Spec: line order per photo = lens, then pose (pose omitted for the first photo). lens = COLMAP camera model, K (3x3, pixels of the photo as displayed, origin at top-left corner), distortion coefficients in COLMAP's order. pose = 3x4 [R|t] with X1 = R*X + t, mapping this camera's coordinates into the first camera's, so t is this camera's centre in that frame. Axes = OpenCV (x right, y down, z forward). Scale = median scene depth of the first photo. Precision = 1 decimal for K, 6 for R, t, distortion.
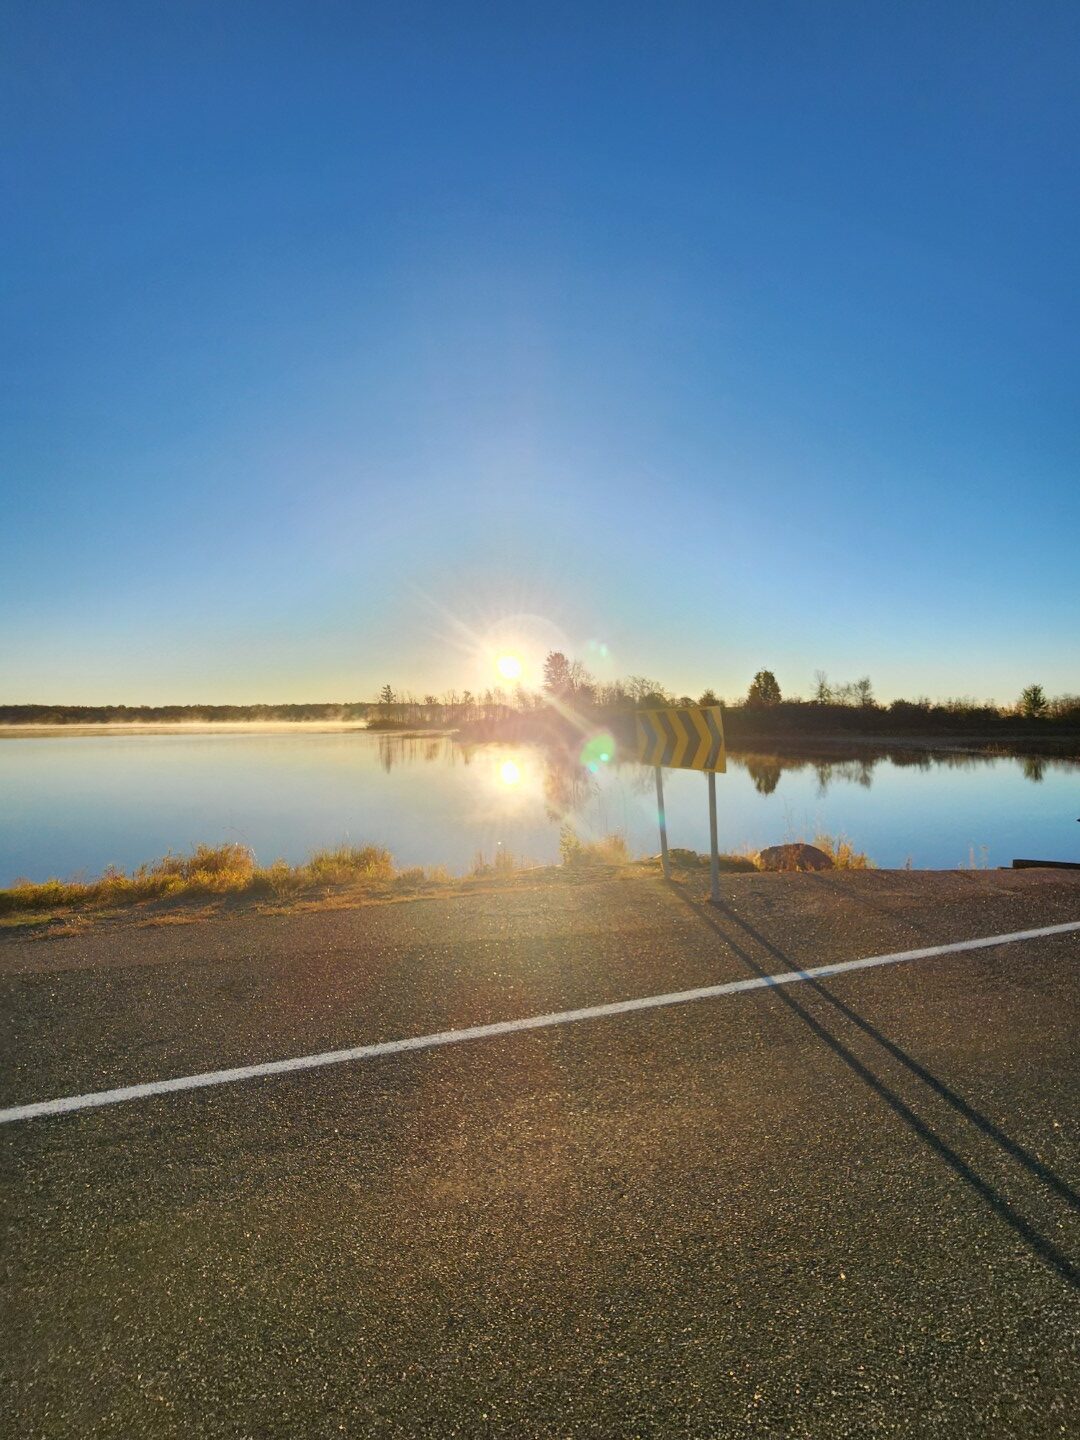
lens RADIAL K [[574.5, 0, 575.3], [0, 574.5, 717.3], [0, 0, 1]] dist [-0.009300, 0.000020]
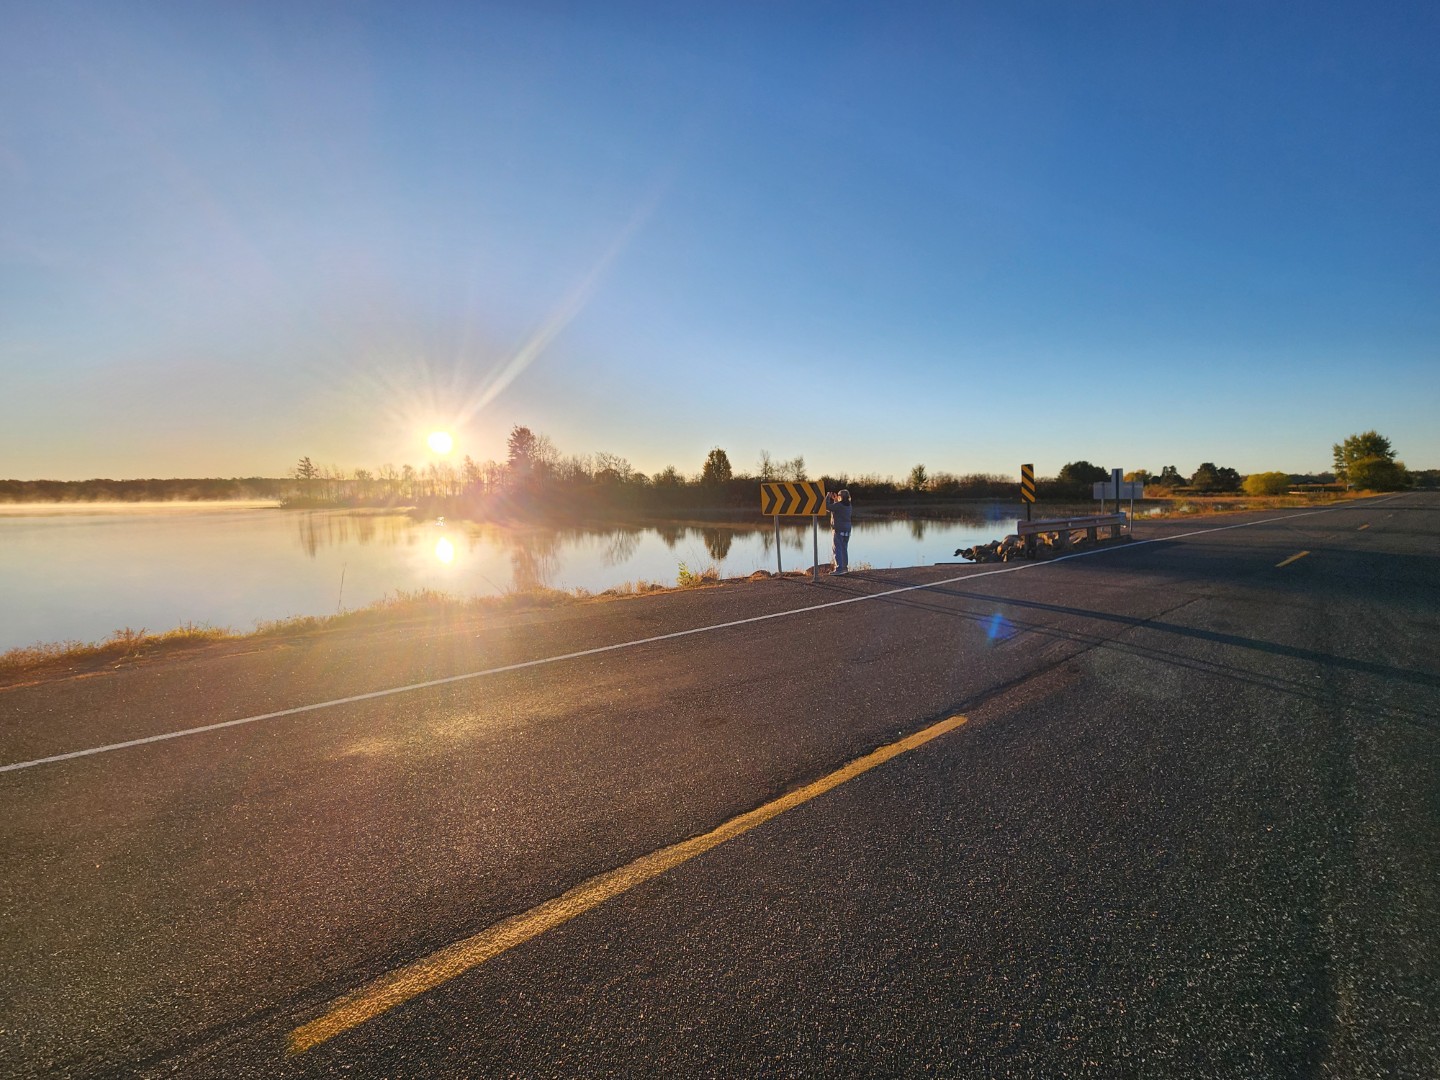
lens RADIAL K [[587.1, 0, 712.2], [0, 587.1, 536.6], [0, 0, 1]] dist [-0.000181, 0.000175]
pose [[0.939823, -0.032107, 0.340150, -0.071540], [0.006919, 0.997159, 0.075004, 0.001473], [-0.341592, -0.068137, 0.937375, -0.069457]]
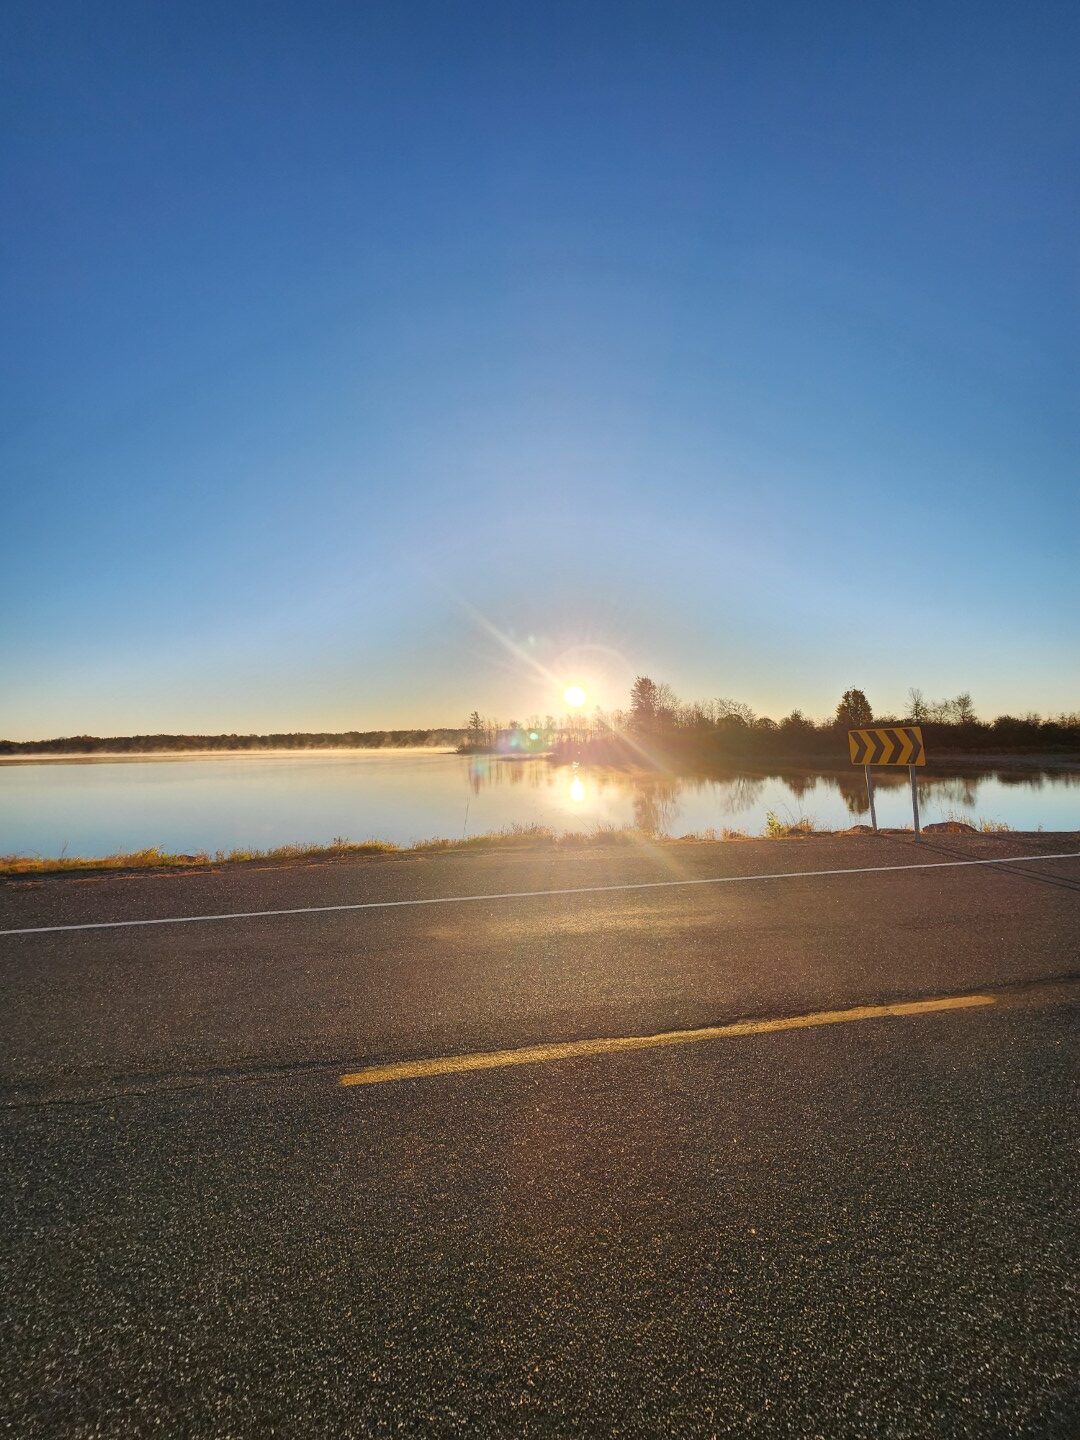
lens RADIAL K [[590.4, 0, 550.4], [0, 590.4, 718.5], [0, 0, 1]] dist [0.000115, 0.000167]
pose [[0.990887, -0.019244, -0.133316, -0.057125], [0.014193, 0.999149, -0.038735, 0.000749], [0.133948, 0.036490, 0.990316, -0.084603]]
